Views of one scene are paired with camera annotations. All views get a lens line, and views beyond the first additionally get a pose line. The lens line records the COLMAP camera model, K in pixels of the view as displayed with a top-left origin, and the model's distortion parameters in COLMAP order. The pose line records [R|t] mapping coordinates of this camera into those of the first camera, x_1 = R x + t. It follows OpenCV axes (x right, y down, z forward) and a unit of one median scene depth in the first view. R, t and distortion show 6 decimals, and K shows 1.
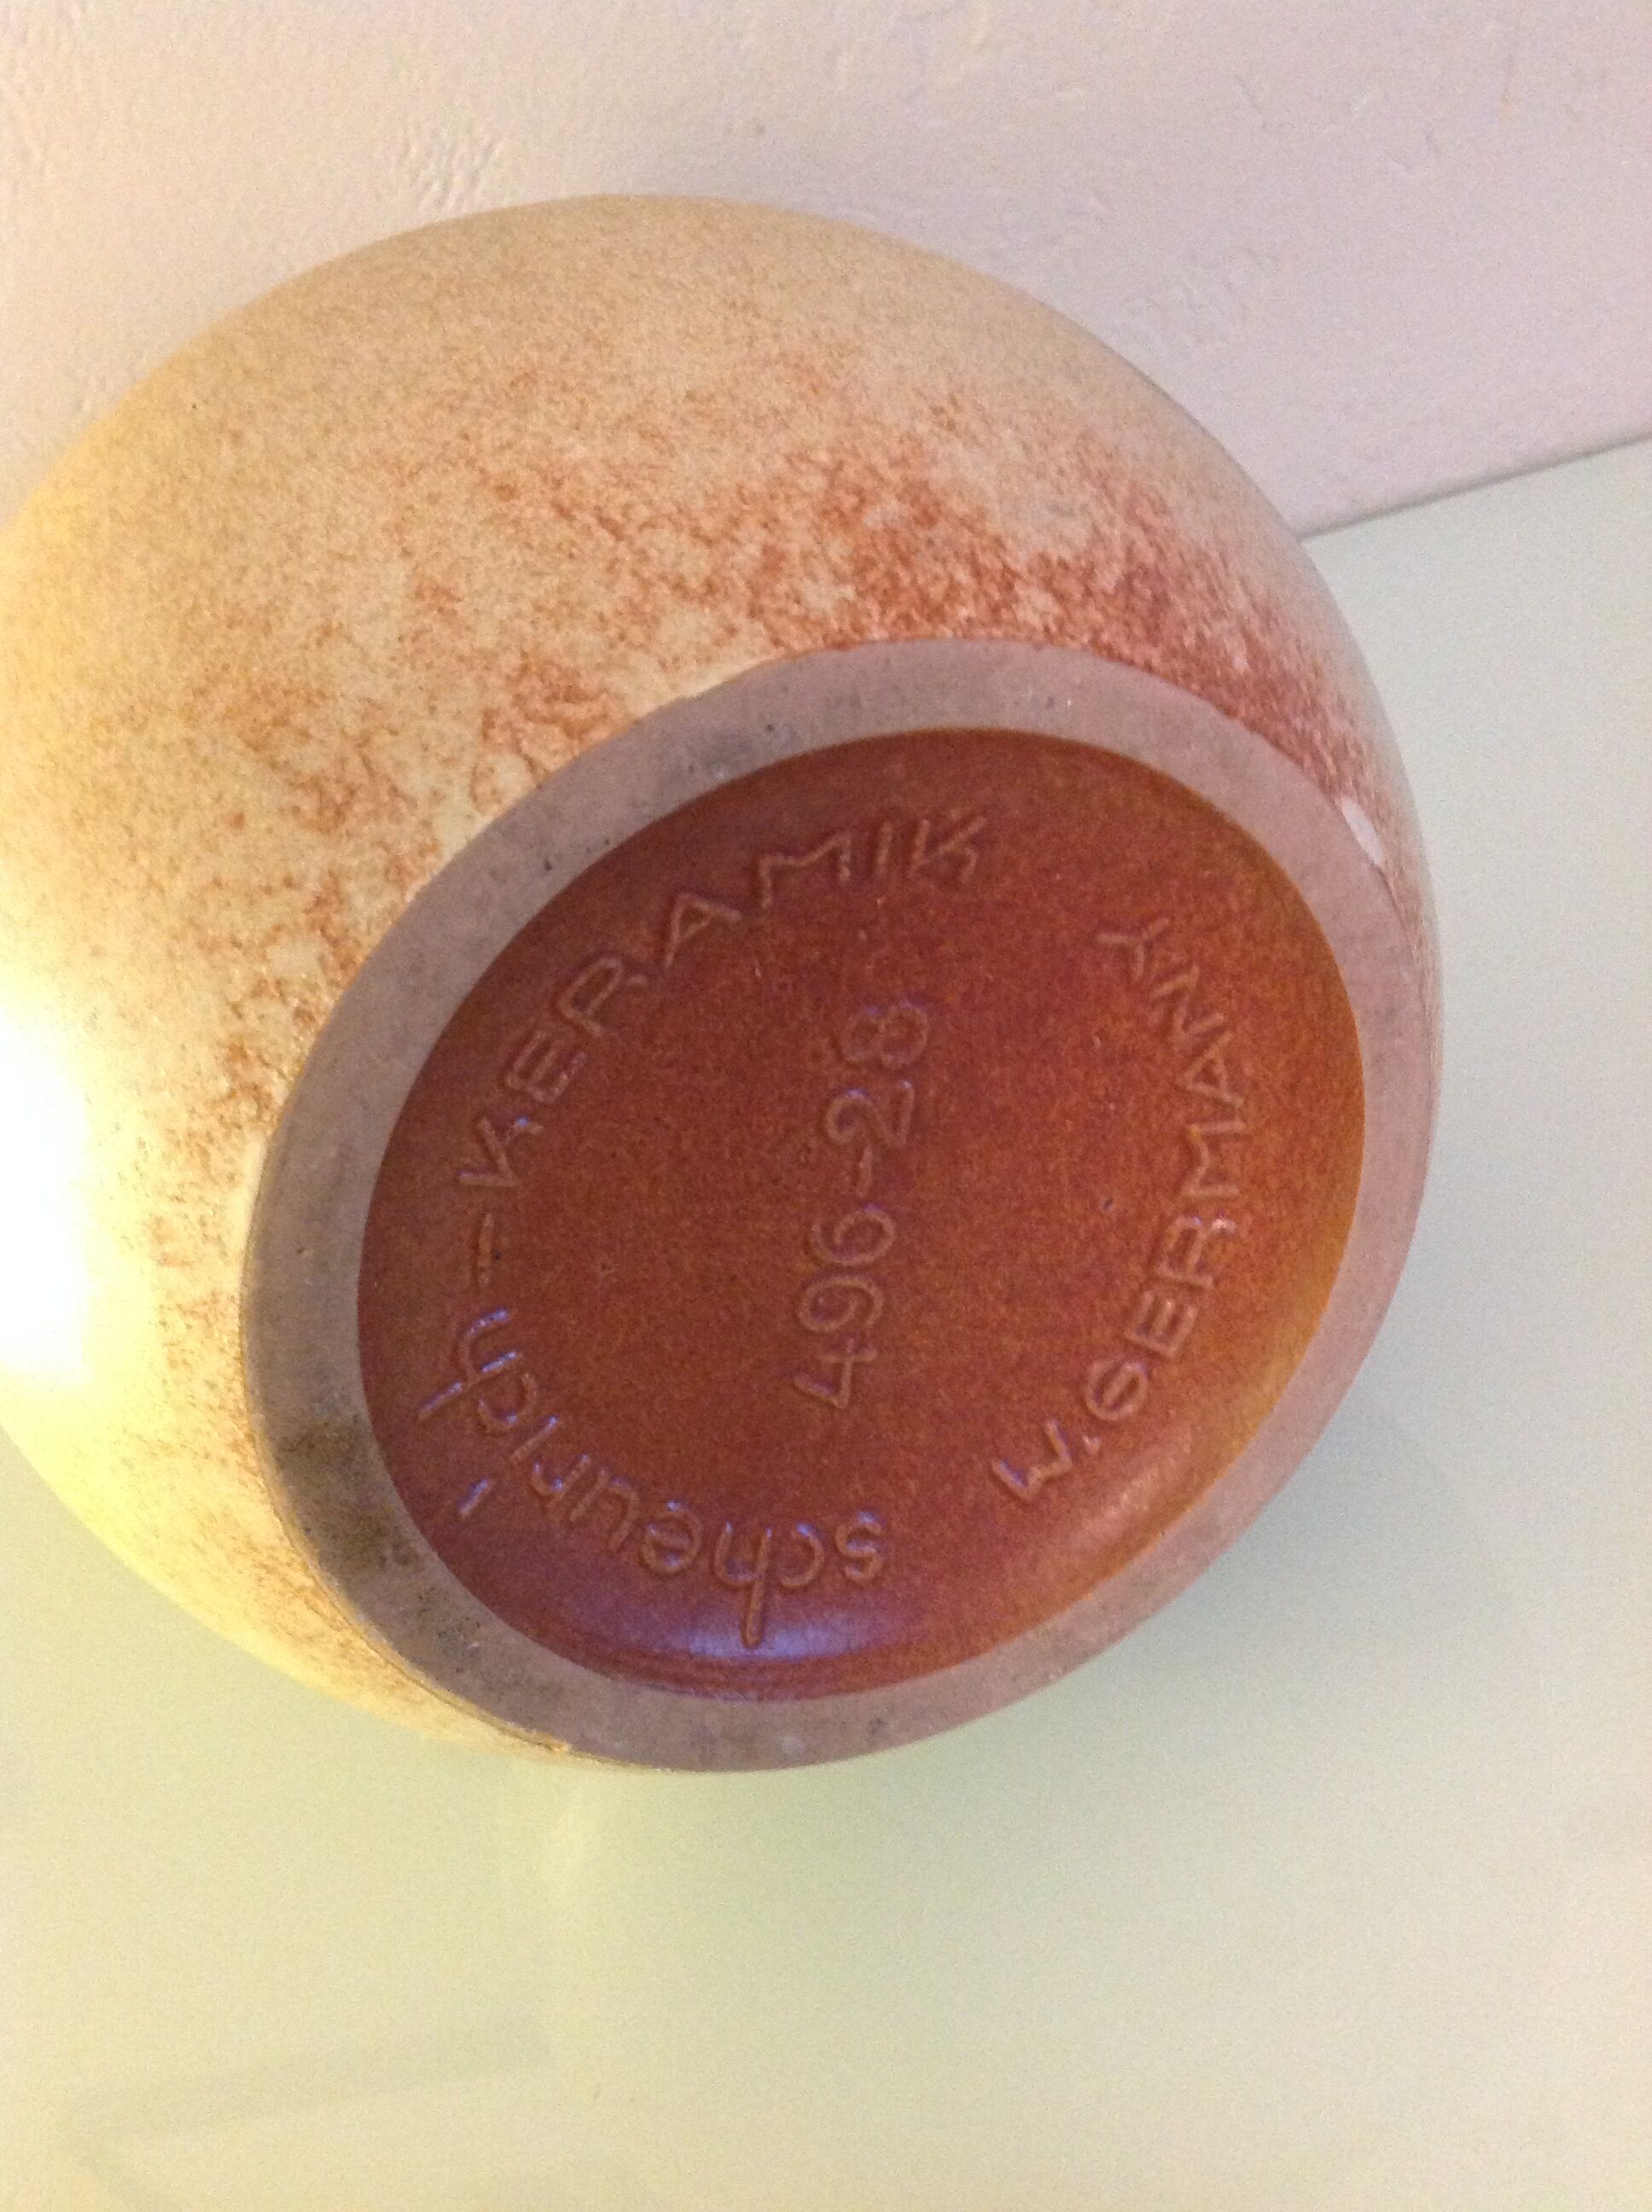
lens RADIAL K [[2161.1, 0, 826.0], [0, 2161.1, 1106.0], [0, 0, 1]] dist [0.160226, -0.278582]
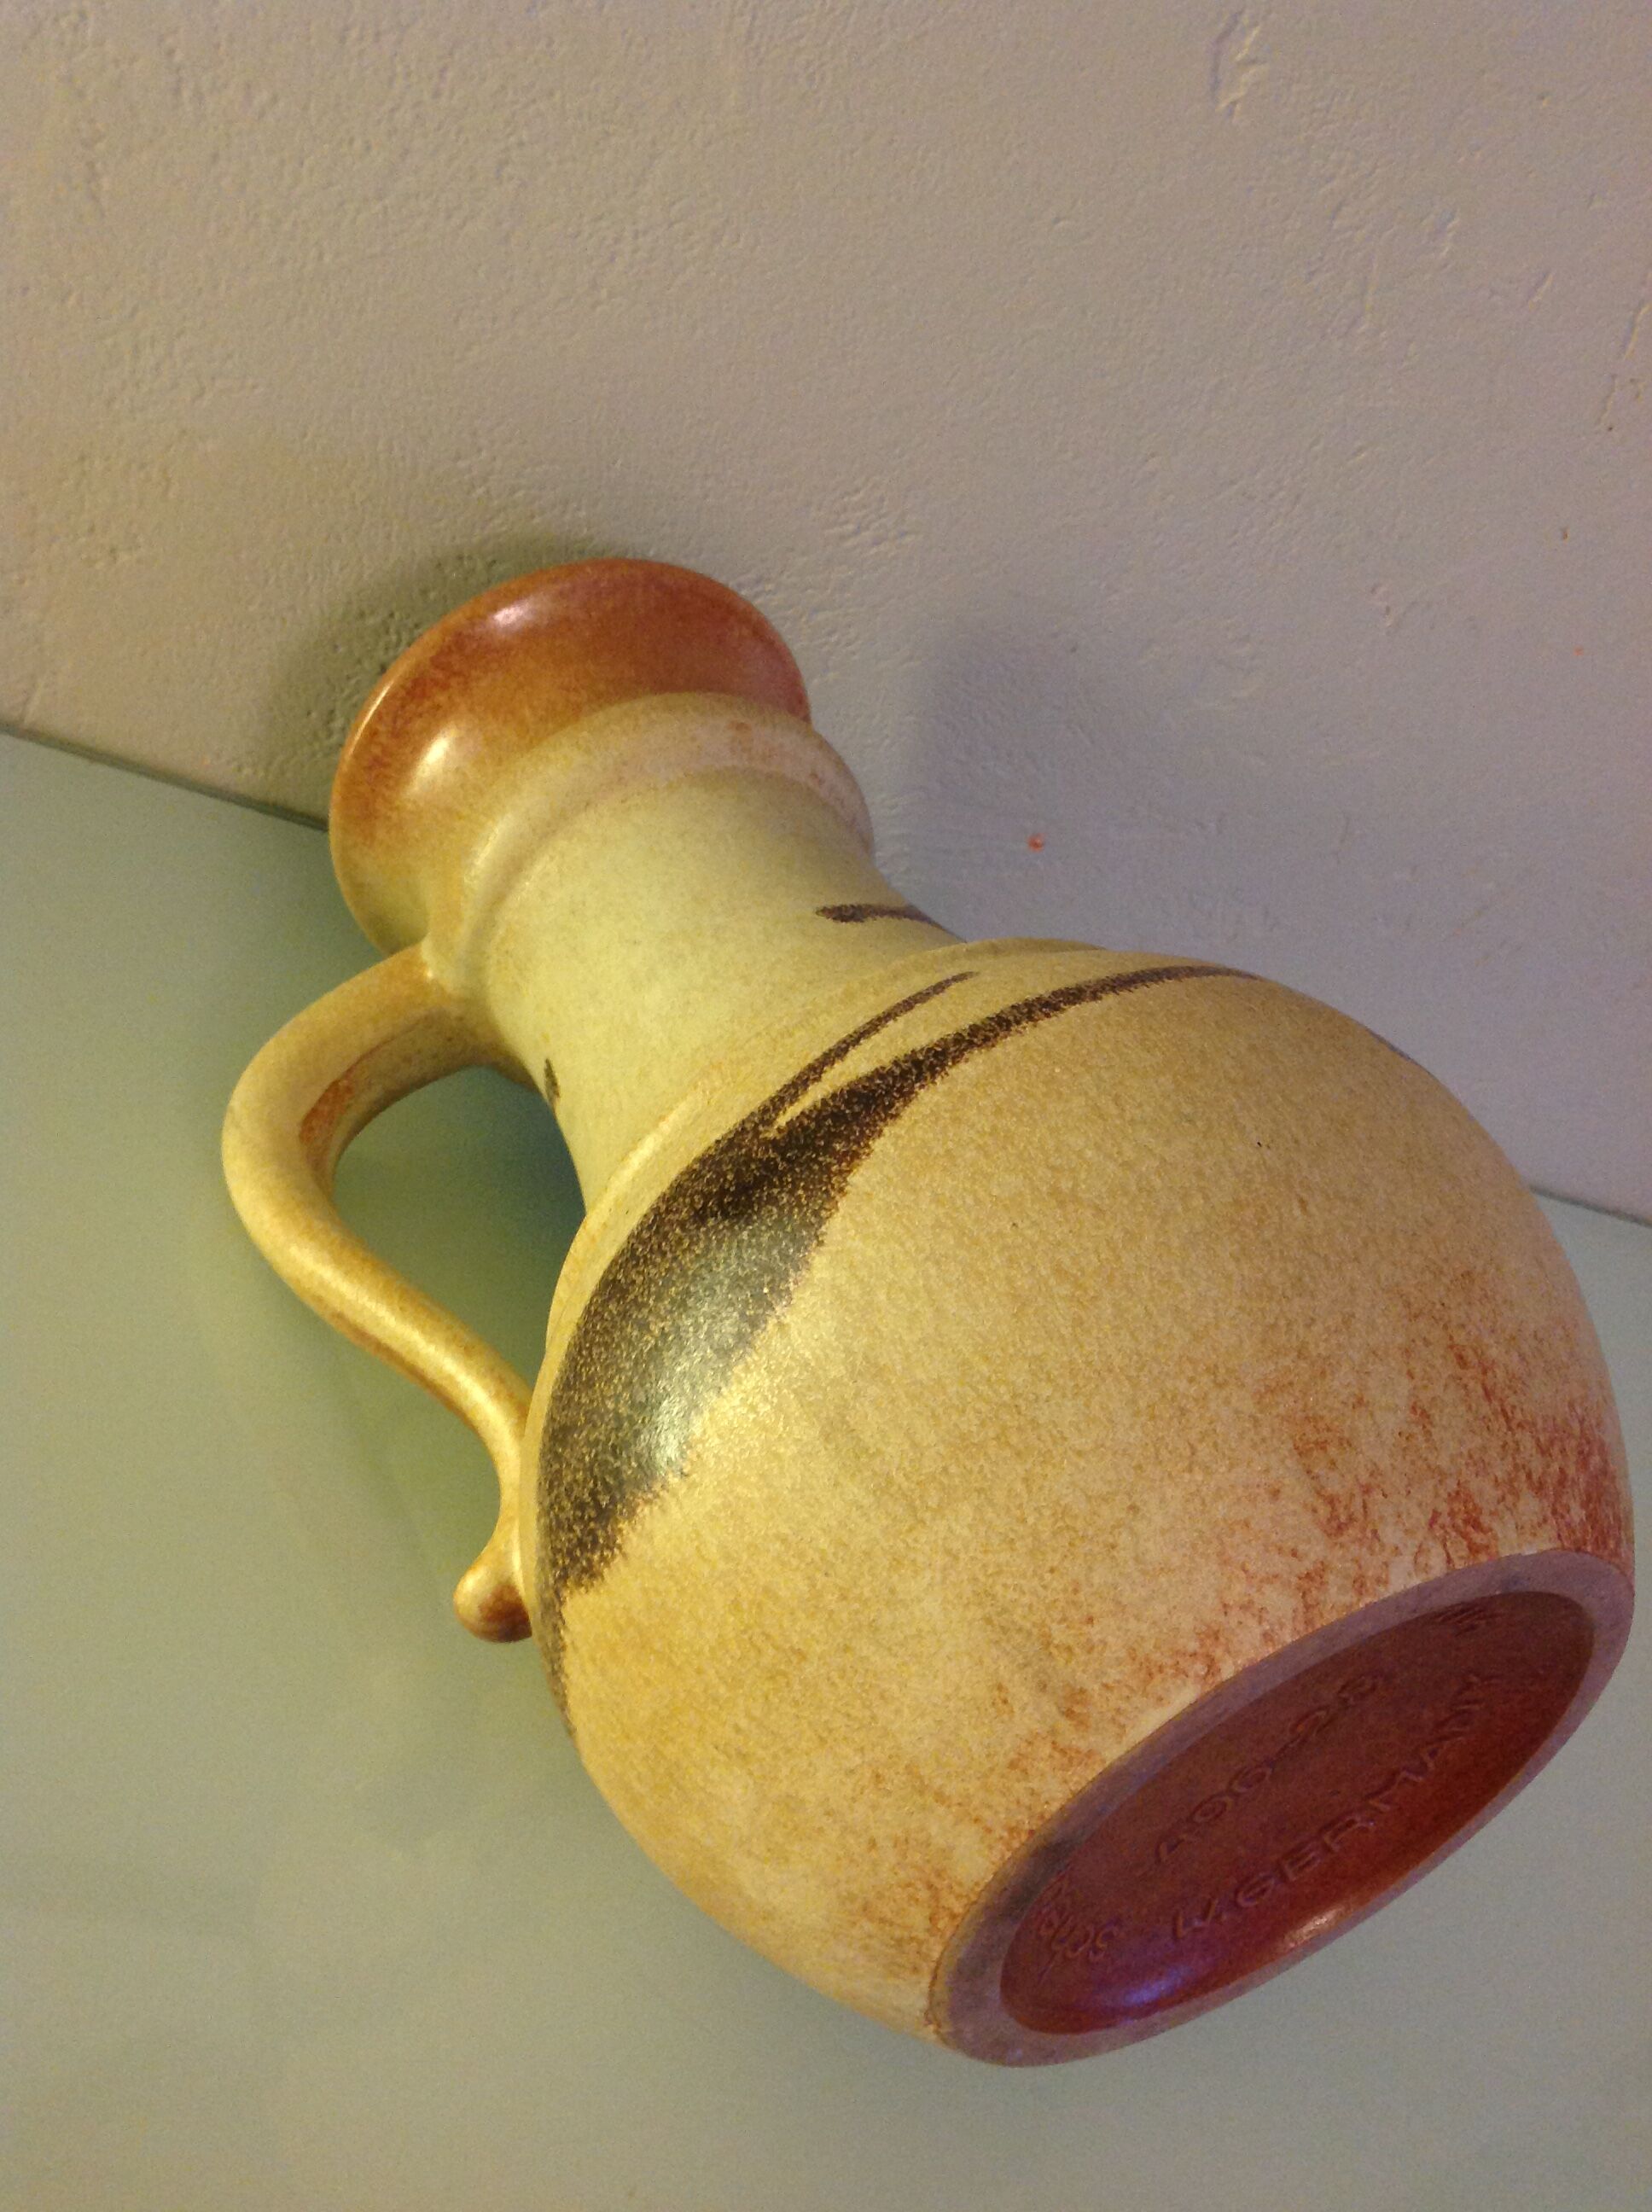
lens RADIAL K [[2161.1, 0, 826.0], [0, 2161.1, 1106.0], [0, 0, 1]] dist [0.160226, -0.278582]
pose [[0.753186, 0.468474, 0.461783, -1.351984], [-0.484173, 0.870024, -0.092926, -0.072405], [-0.445296, -0.153592, 0.882112, -0.172602]]
